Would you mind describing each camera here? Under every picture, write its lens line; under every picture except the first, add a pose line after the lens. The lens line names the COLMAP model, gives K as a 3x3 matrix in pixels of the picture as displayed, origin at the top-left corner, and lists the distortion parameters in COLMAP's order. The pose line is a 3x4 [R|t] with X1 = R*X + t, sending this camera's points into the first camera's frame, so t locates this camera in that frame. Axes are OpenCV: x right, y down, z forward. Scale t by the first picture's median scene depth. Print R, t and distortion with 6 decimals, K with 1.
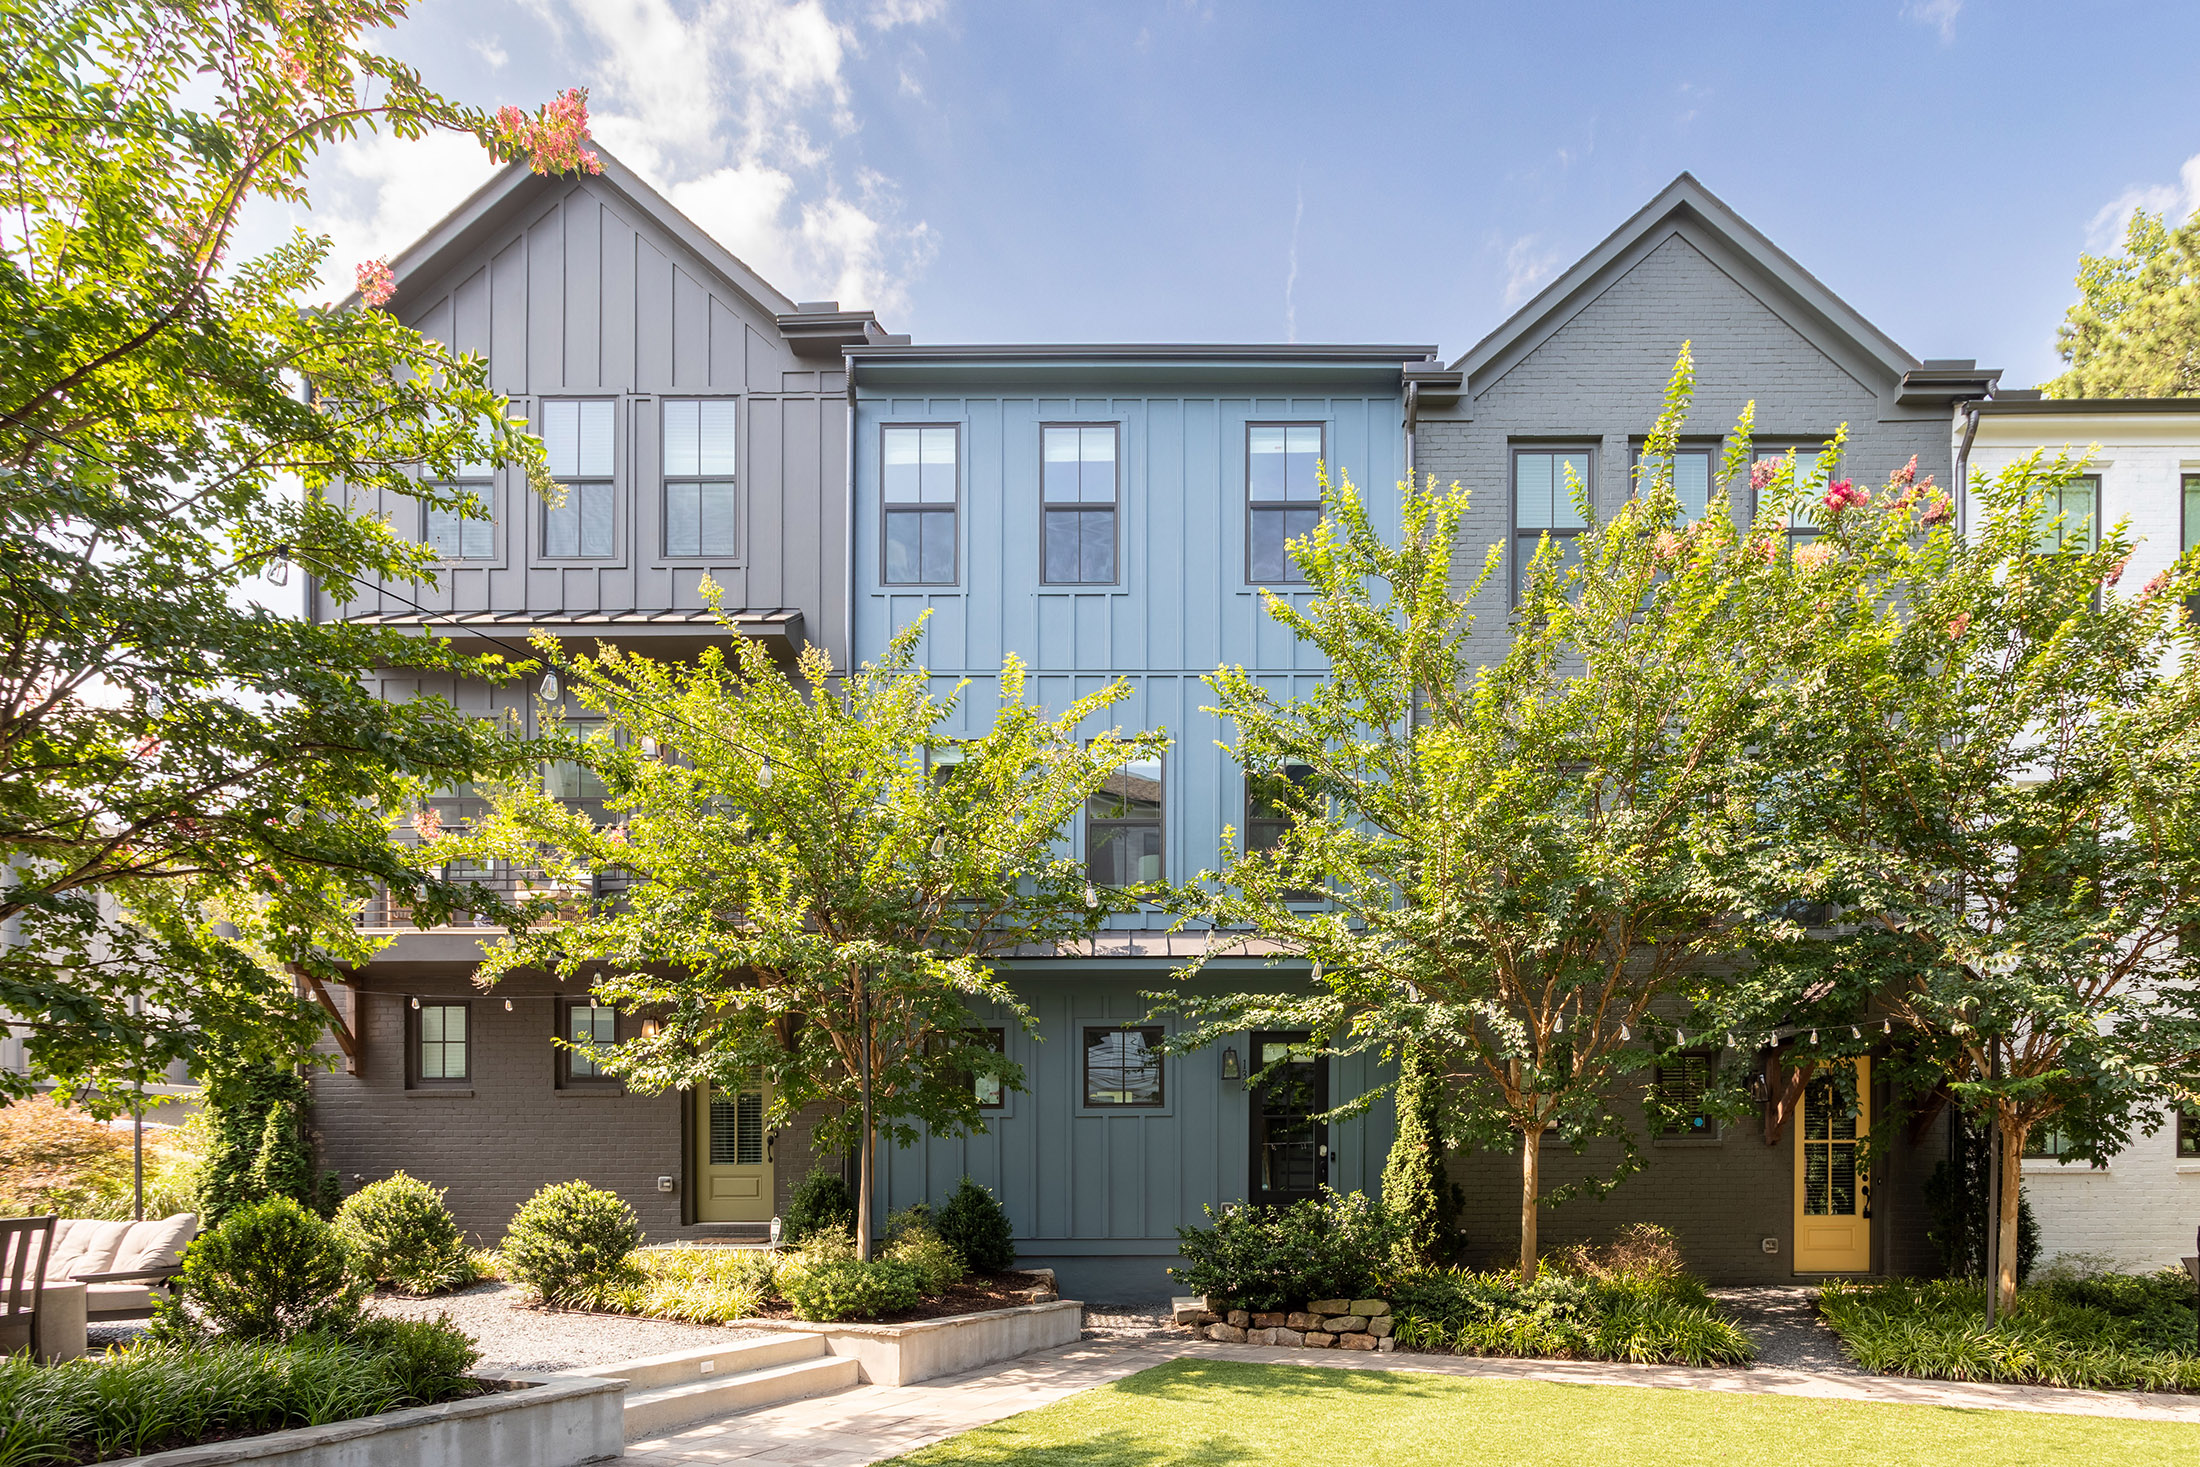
lens RADIAL K [[1163.5, 0, 1096.7], [0, 1163.5, 857.6], [0, 0, 1]] dist [-0.002308, 0.001237]
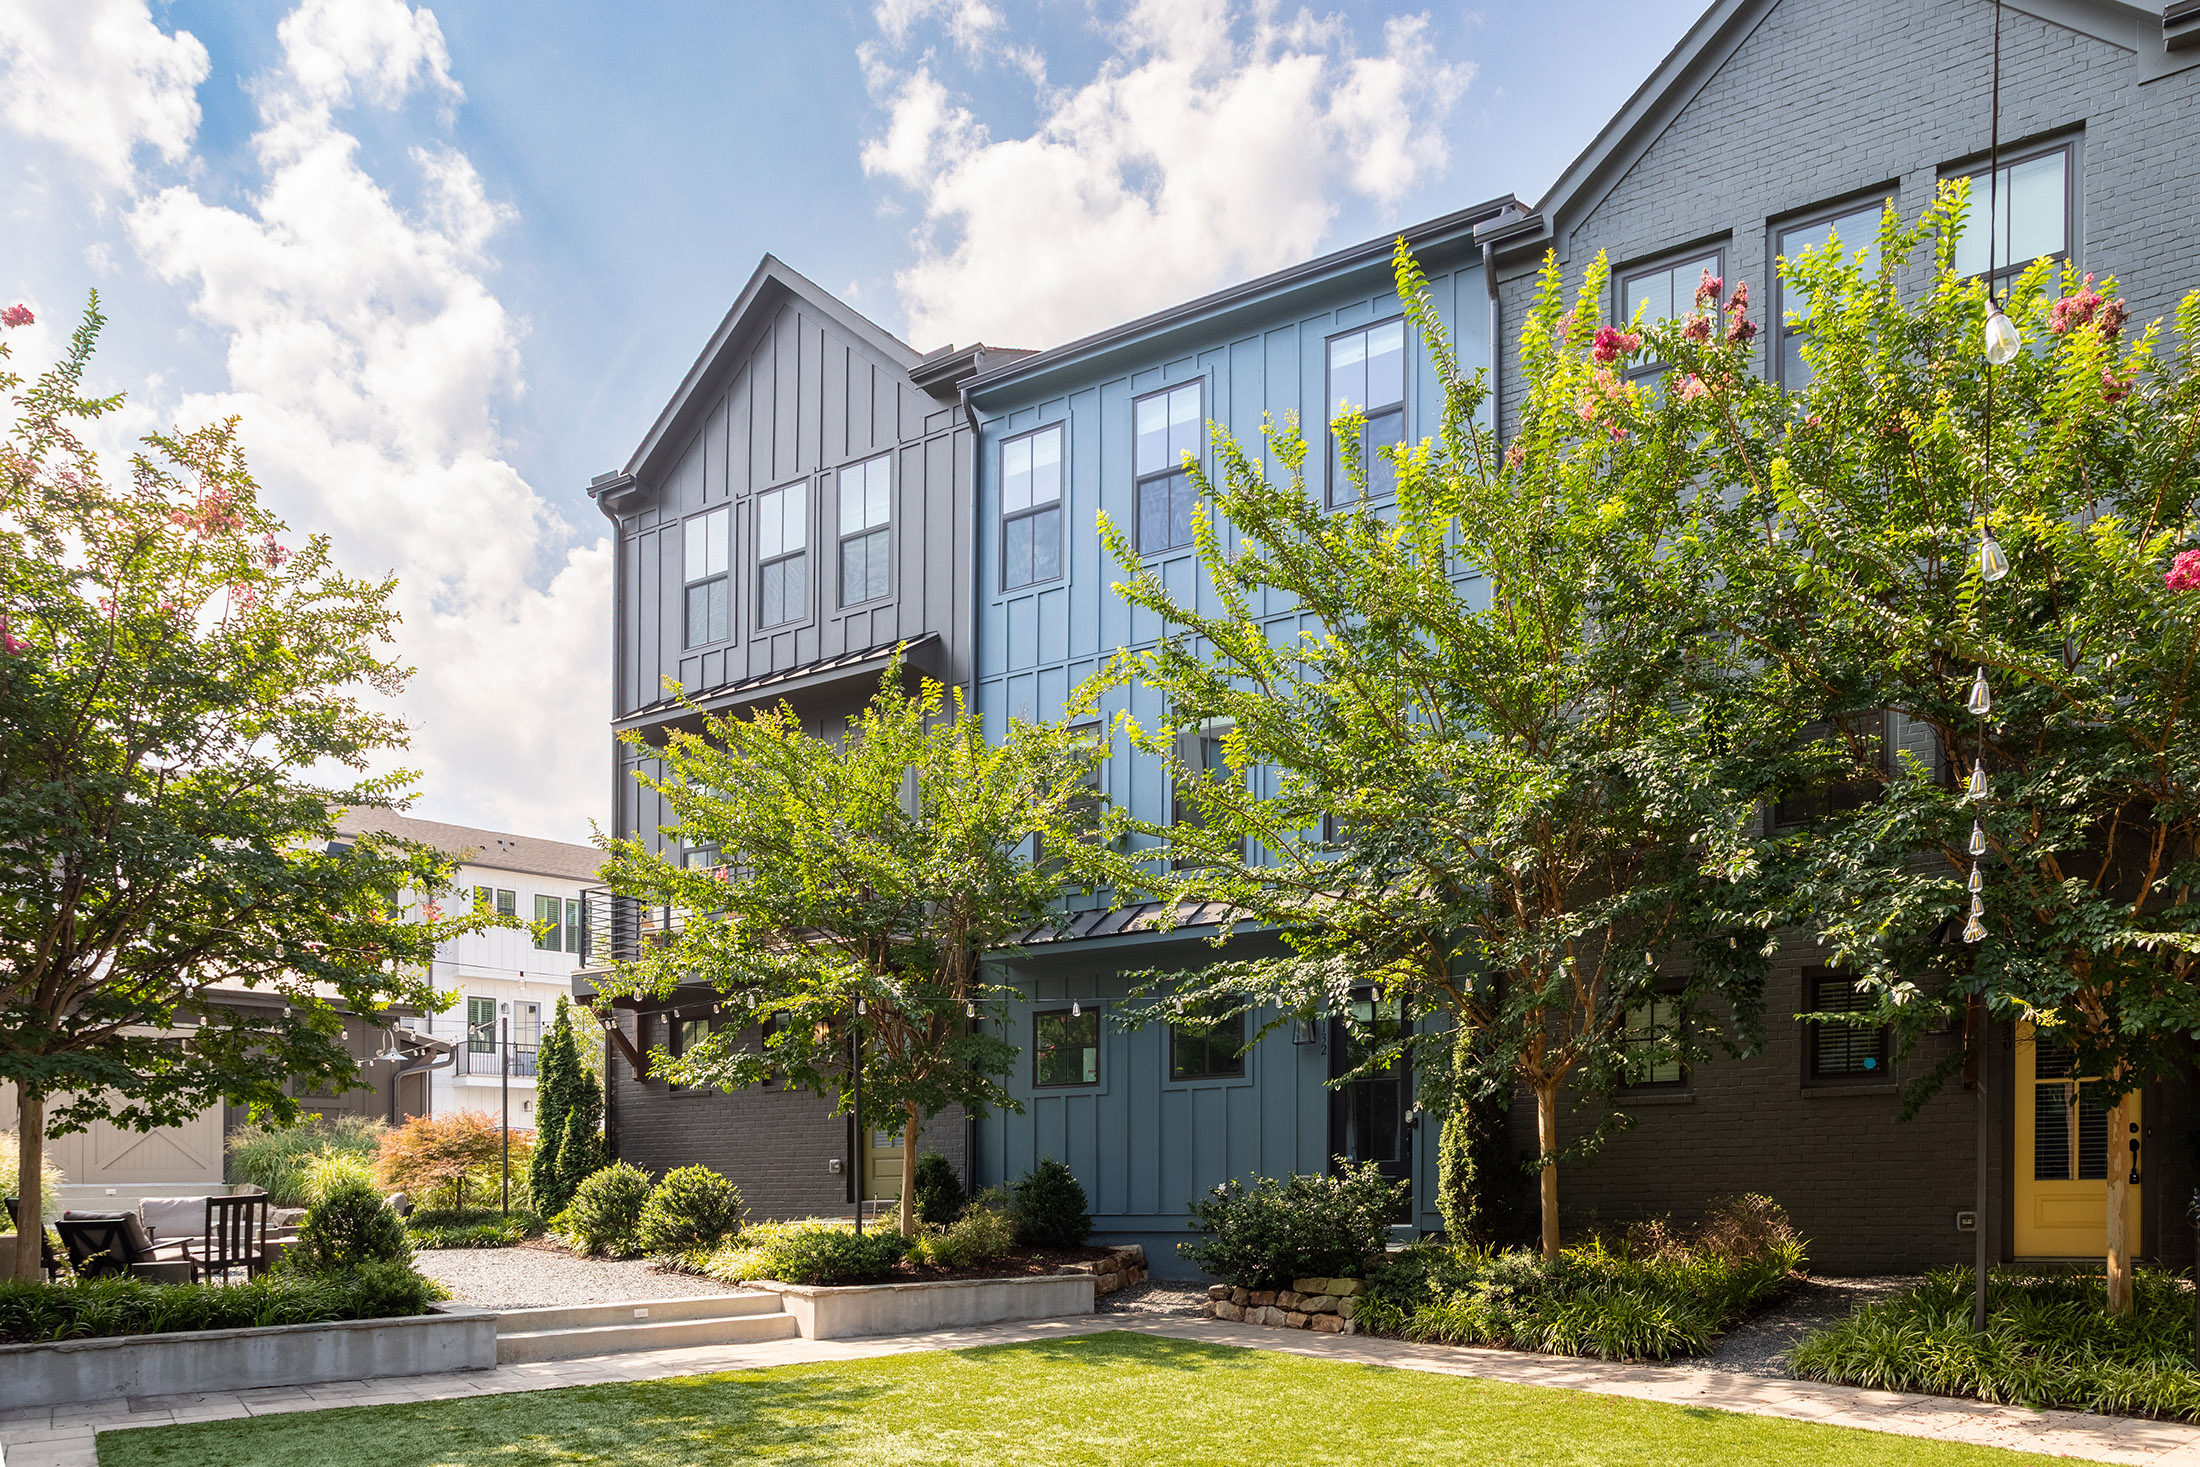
lens RADIAL K [[1288.3, 0, 1100.9], [0, 1288.3, 730.5], [0, 0, 1]] dist [-0.006972, -0.001029]
pose [[0.883405, -0.165298, -0.438488, 0.403351], [0.143514, 0.986192, -0.082635, 0.000501], [0.446093, 0.010071, 0.894930, -0.016212]]
